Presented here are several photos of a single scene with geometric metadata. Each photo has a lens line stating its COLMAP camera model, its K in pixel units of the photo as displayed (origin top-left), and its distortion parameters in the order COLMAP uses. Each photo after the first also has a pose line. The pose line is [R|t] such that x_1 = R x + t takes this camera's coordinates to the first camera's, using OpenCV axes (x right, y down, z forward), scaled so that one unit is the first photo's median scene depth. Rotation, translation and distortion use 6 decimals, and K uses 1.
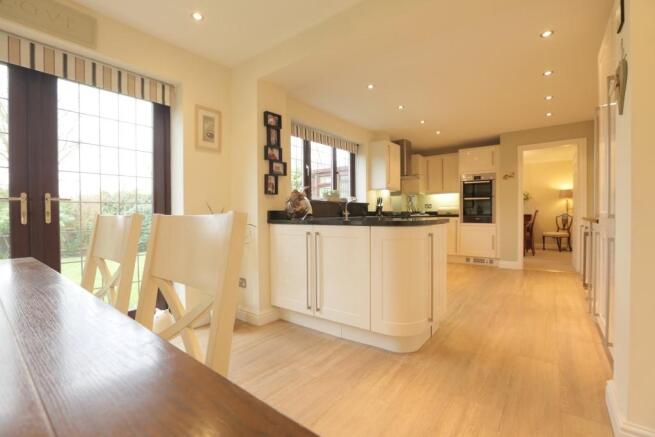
lens RADIAL K [[297.3, 0, 325.4], [0, 297.3, 216.8], [0, 0, 1]] dist [-0.049090, 0.020009]
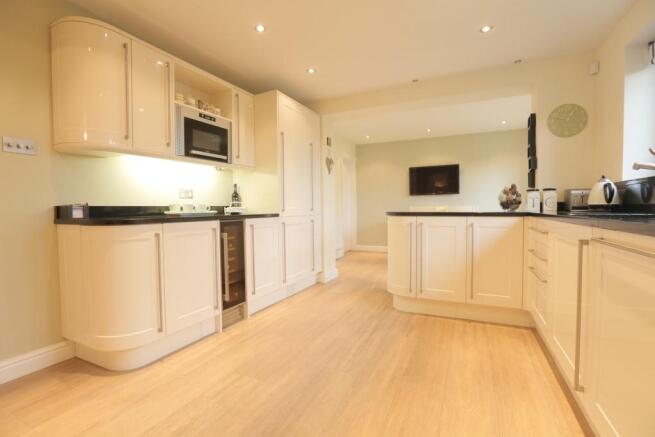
lens RADIAL K [[297.3, 0, 325.4], [0, 297.3, 216.8], [0, 0, 1]] dist [-0.049090, 0.020009]
pose [[-0.978396, 0.023146, -0.205441, 0.406355], [0.014319, 0.998913, 0.044351, -0.012938], [0.206245, 0.040451, -0.977664, 0.956235]]
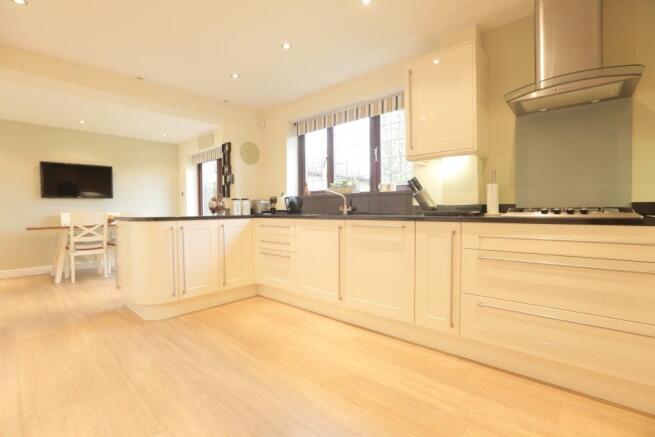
lens RADIAL K [[297.3, 0, 325.4], [0, 297.3, 216.8], [0, 0, 1]] dist [-0.049090, 0.020009]
pose [[-0.077972, 0.031387, -0.996461, 0.633201], [-0.002758, 0.999494, 0.031698, -0.012848], [0.996952, 0.005220, -0.077846, 0.799579]]
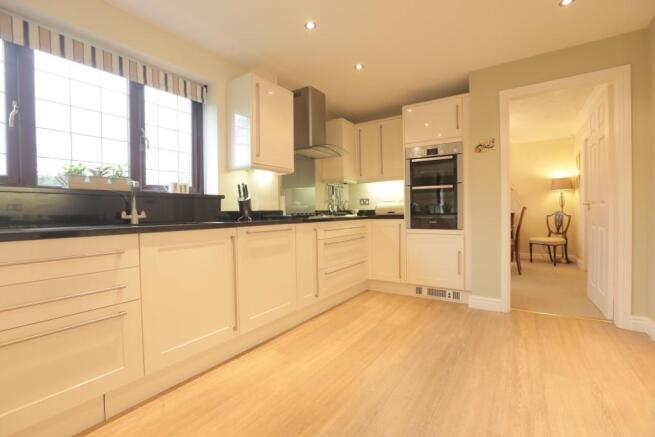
lens RADIAL K [[297.3, 0, 325.4], [0, 297.3, 216.8], [0, 0, 1]] dist [-0.049090, 0.020009]
pose [[0.997776, -0.008797, 0.066070, 0.262382], [0.008641, 0.999959, 0.002658, -0.007045], [-0.066091, -0.002082, 0.997811, 0.424337]]
